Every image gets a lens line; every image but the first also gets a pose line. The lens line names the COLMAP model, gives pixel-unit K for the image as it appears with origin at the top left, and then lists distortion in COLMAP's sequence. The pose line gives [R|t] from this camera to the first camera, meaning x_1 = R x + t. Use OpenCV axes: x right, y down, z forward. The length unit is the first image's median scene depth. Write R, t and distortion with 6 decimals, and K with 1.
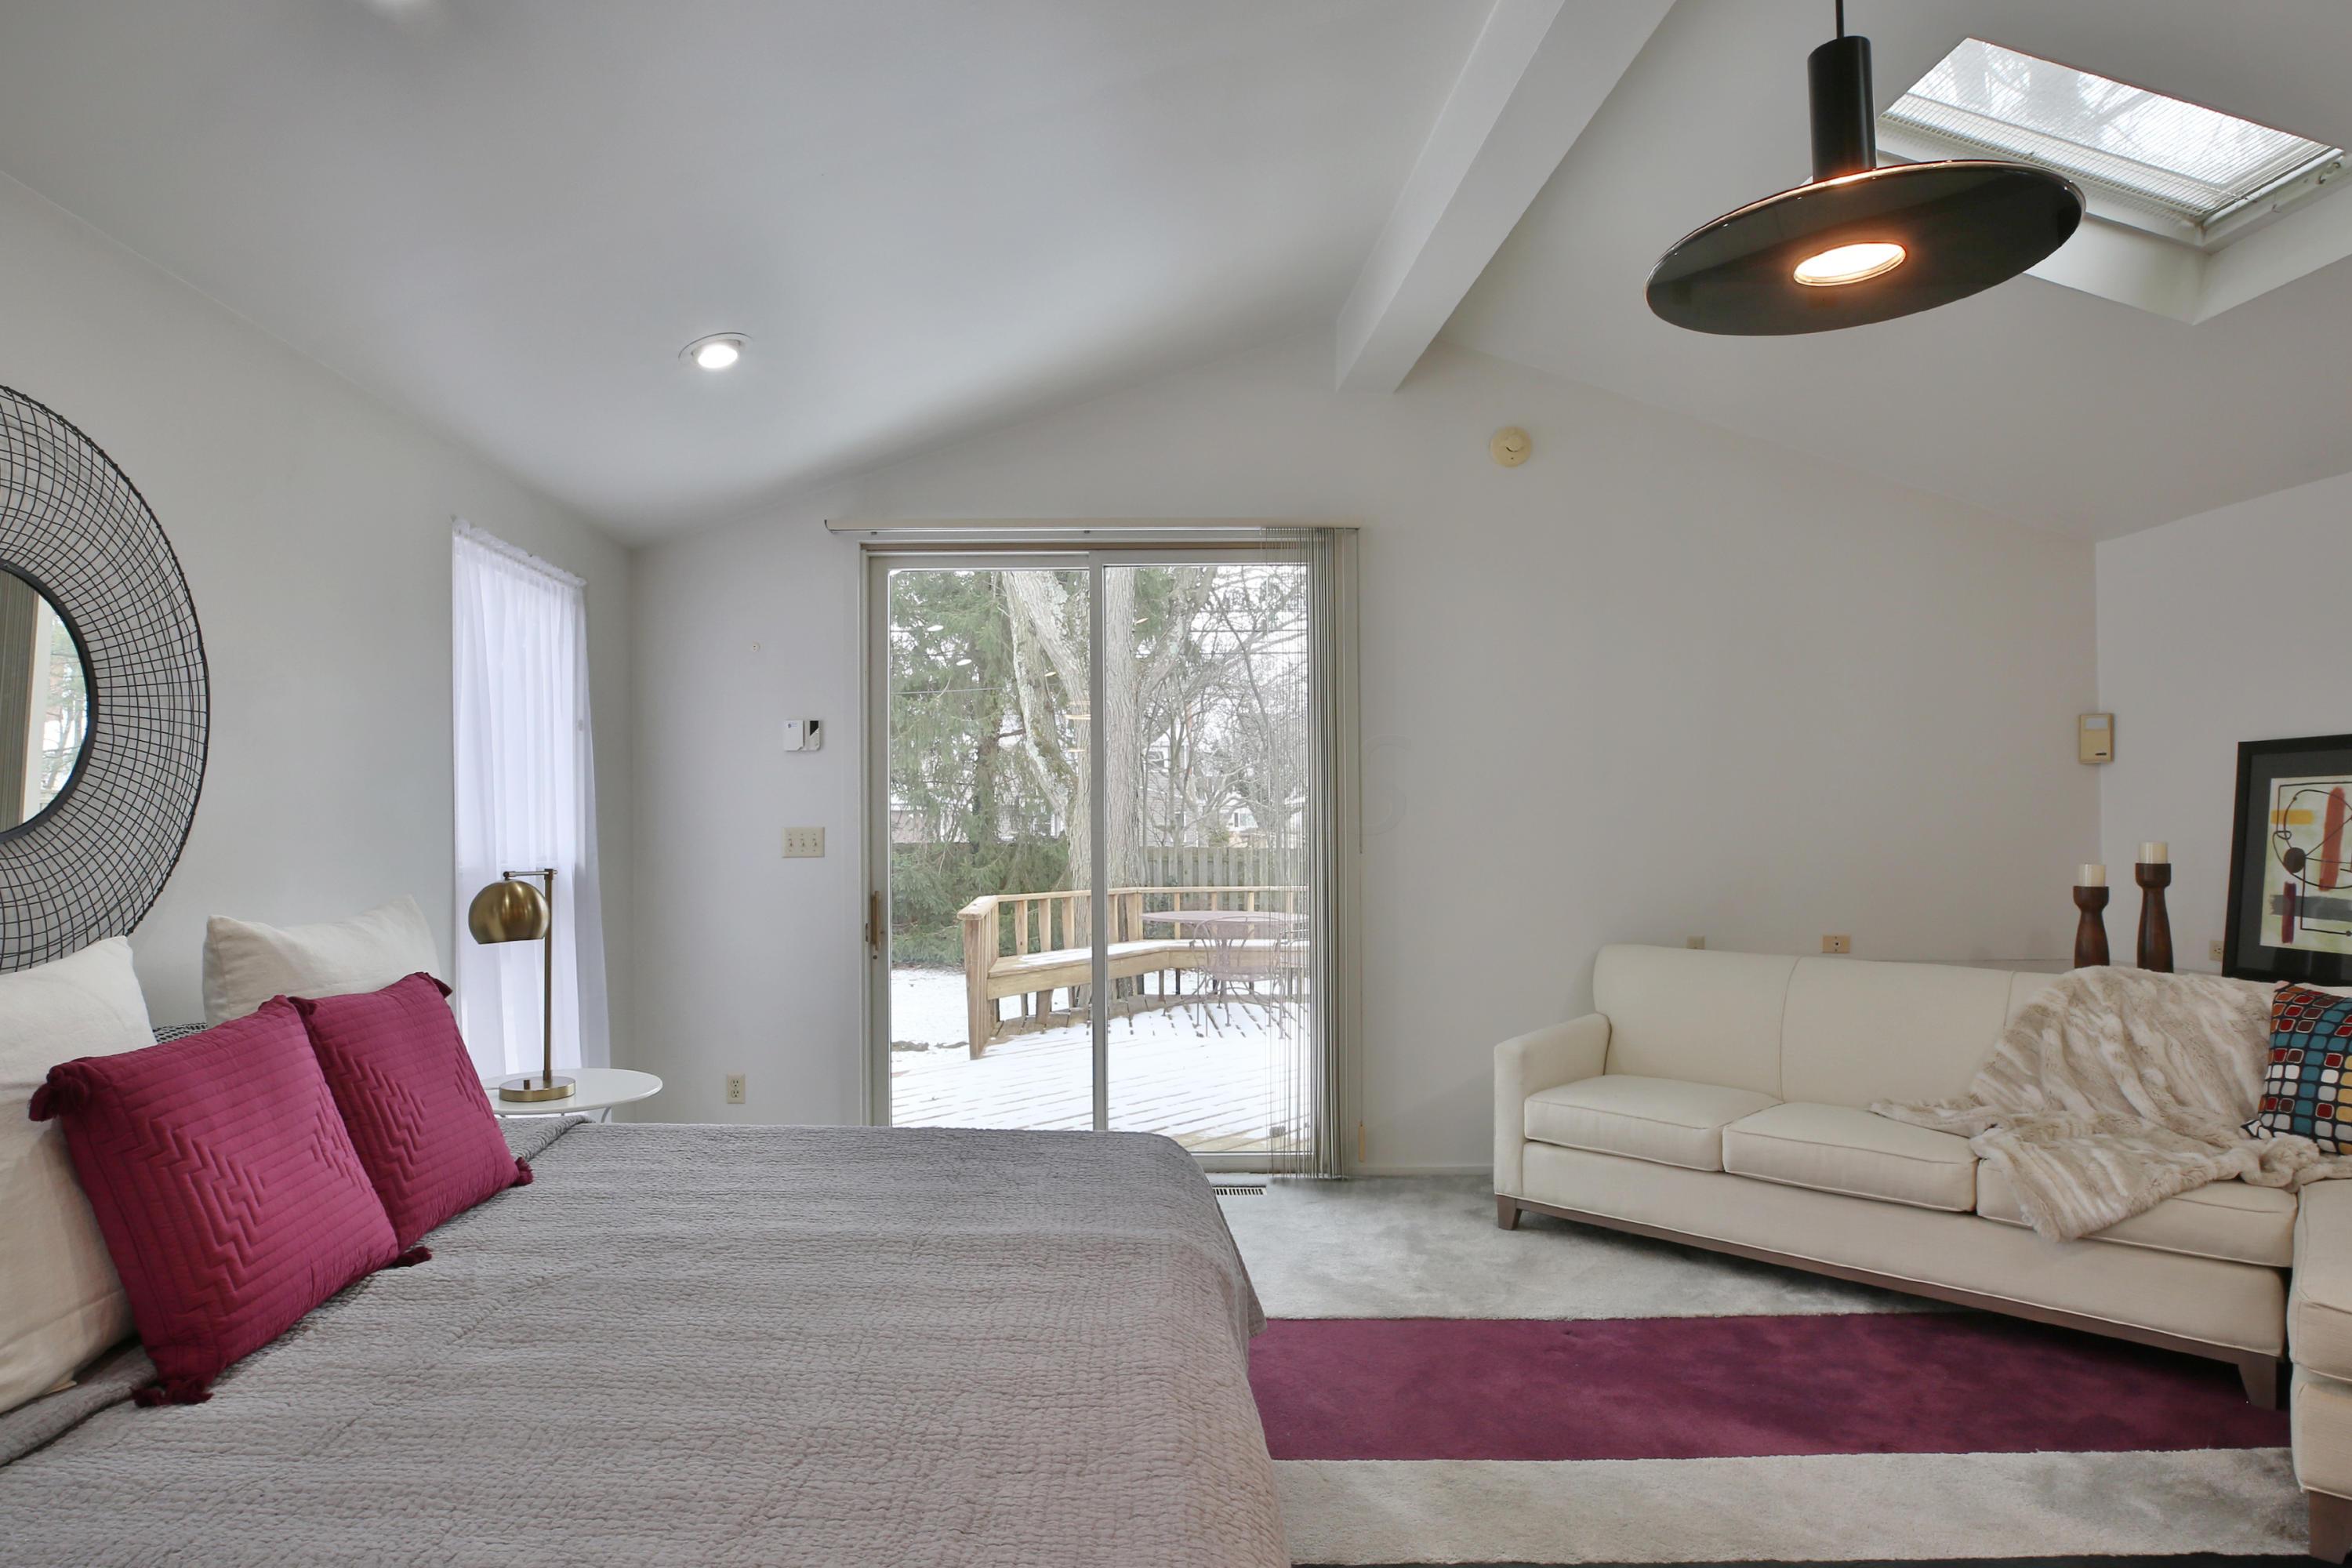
lens RADIAL K [[1136.7, 0, 1186.1], [0, 1136.7, 779.2], [0, 0, 1]] dist [-0.042003, 0.012969]
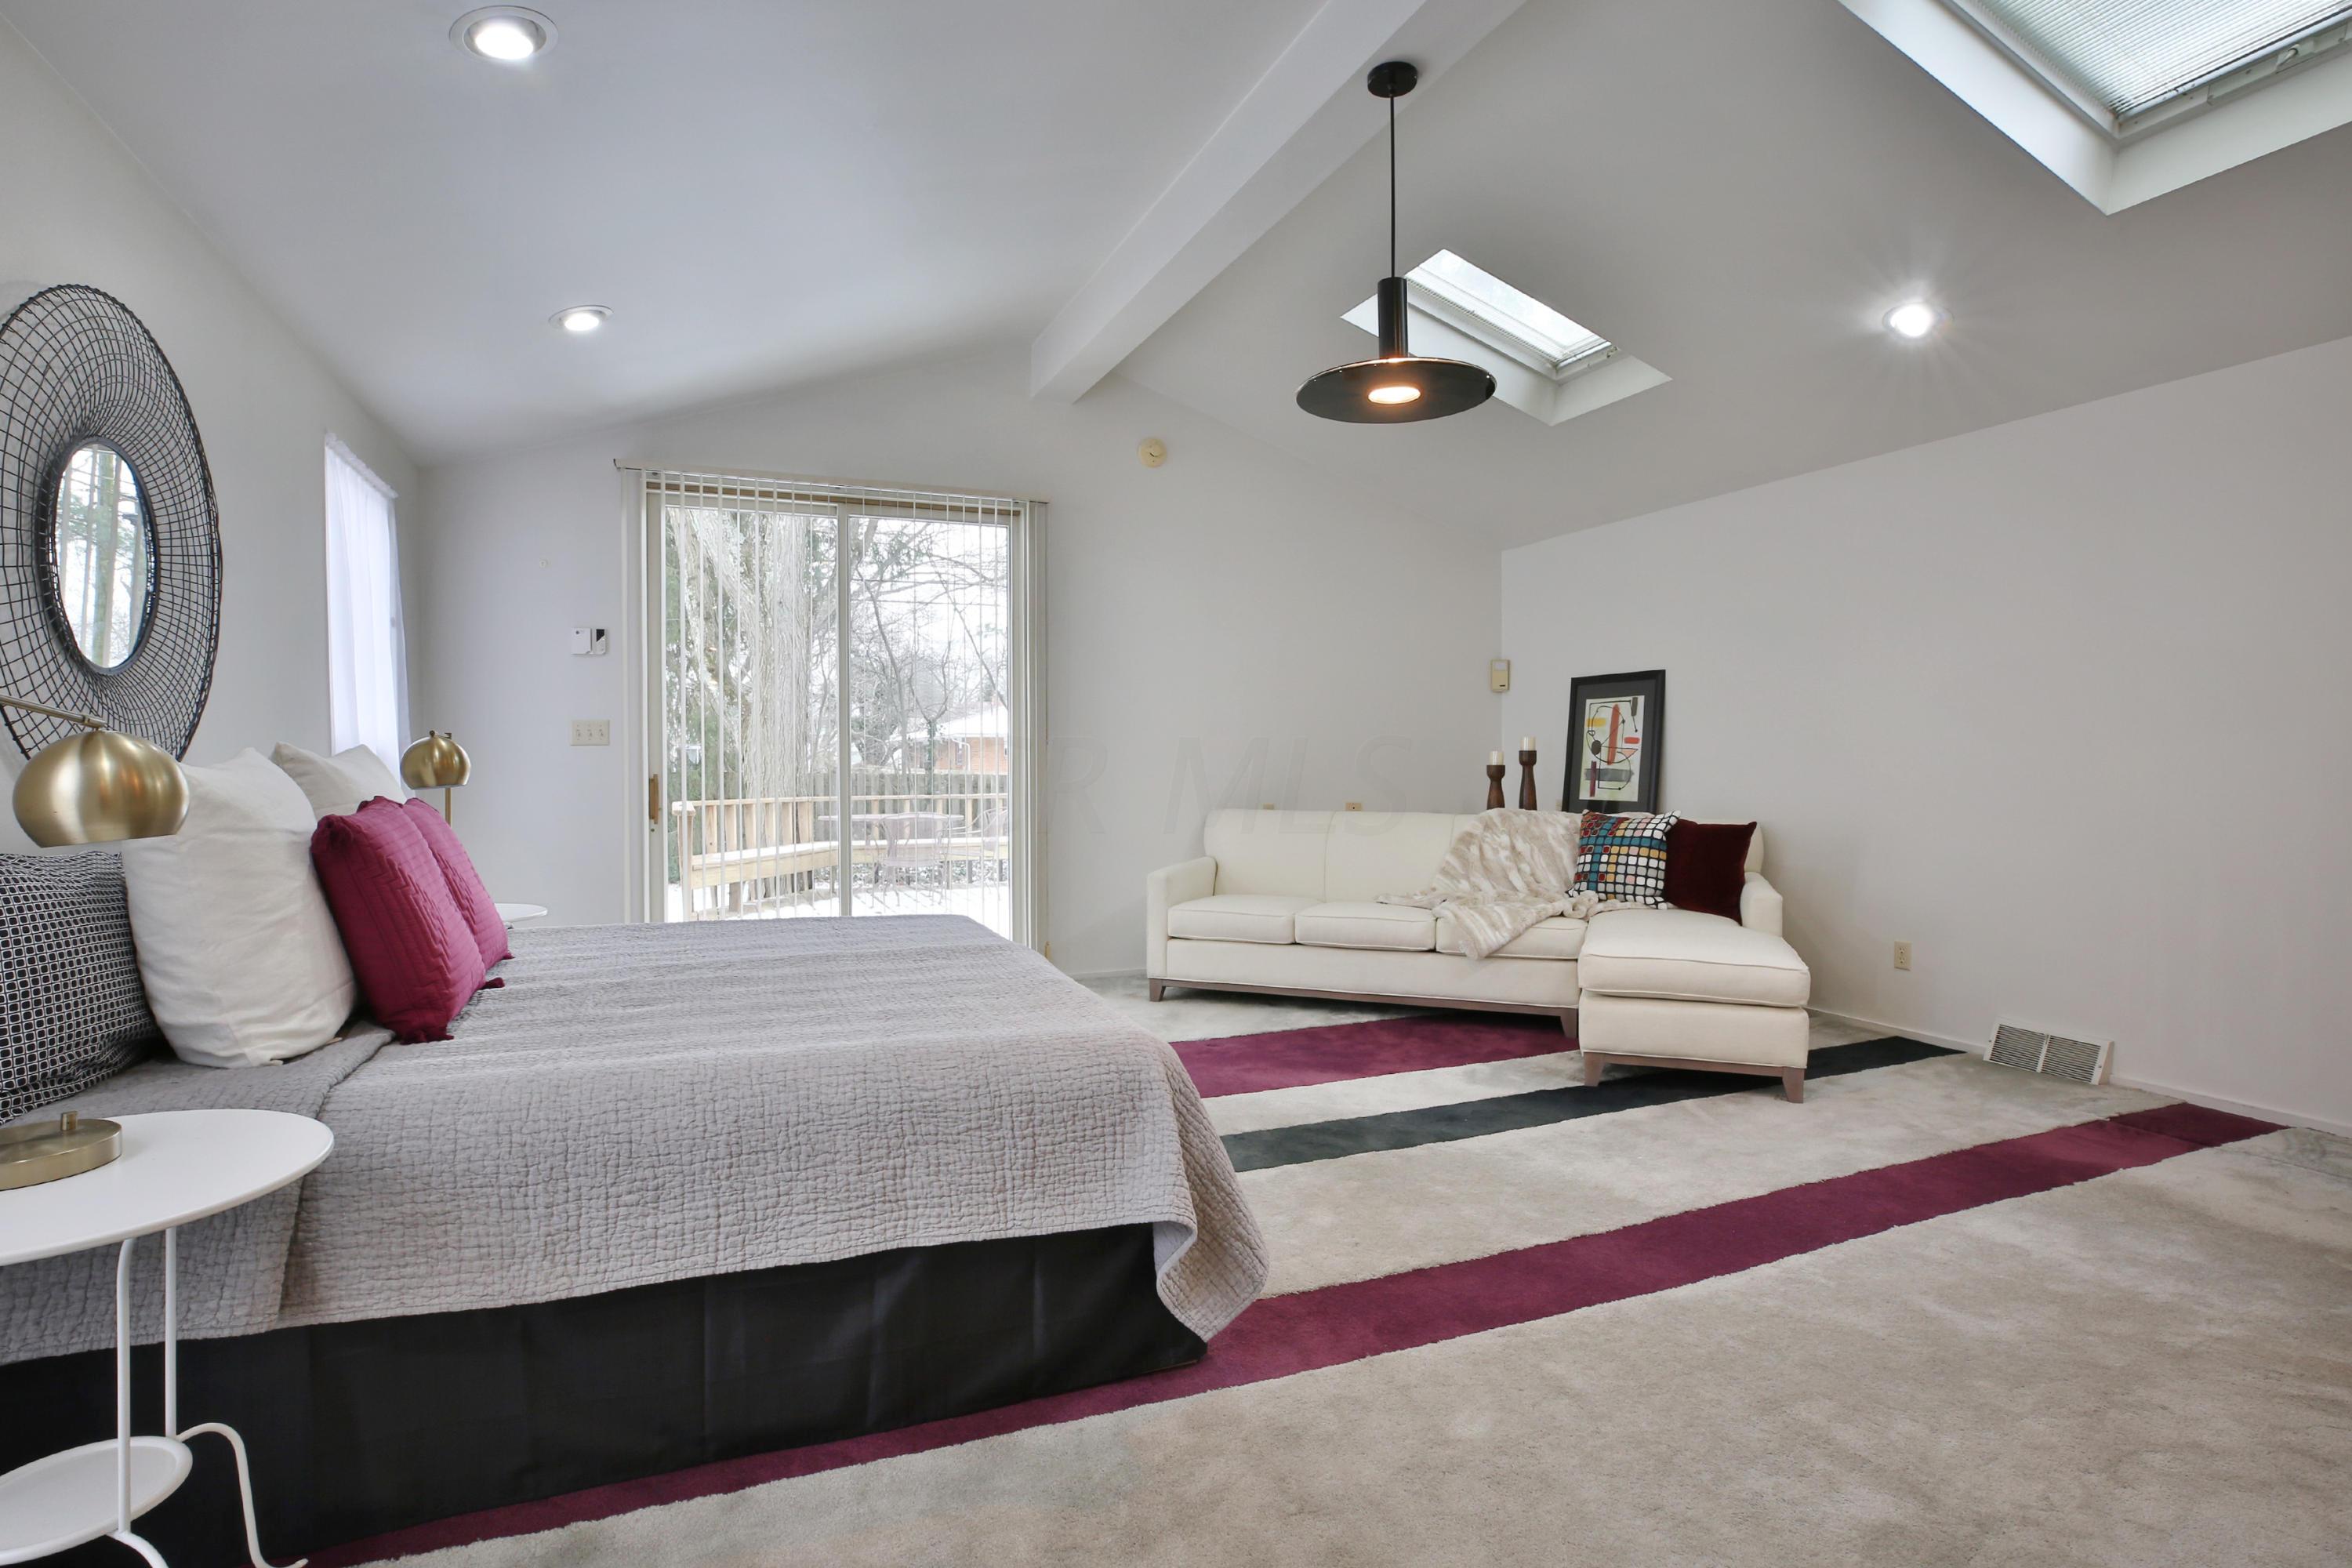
lens RADIAL K [[1136.7, 0, 1153.5], [0, 1136.7, 777.7], [0, 0, 1]] dist [-0.042003, 0.012969]
pose [[0.927097, -0.003463, 0.374805, -0.292087], [-0.007201, 0.999608, 0.027048, 0.083151], [-0.374751, -0.027775, 0.926709, -0.375369]]
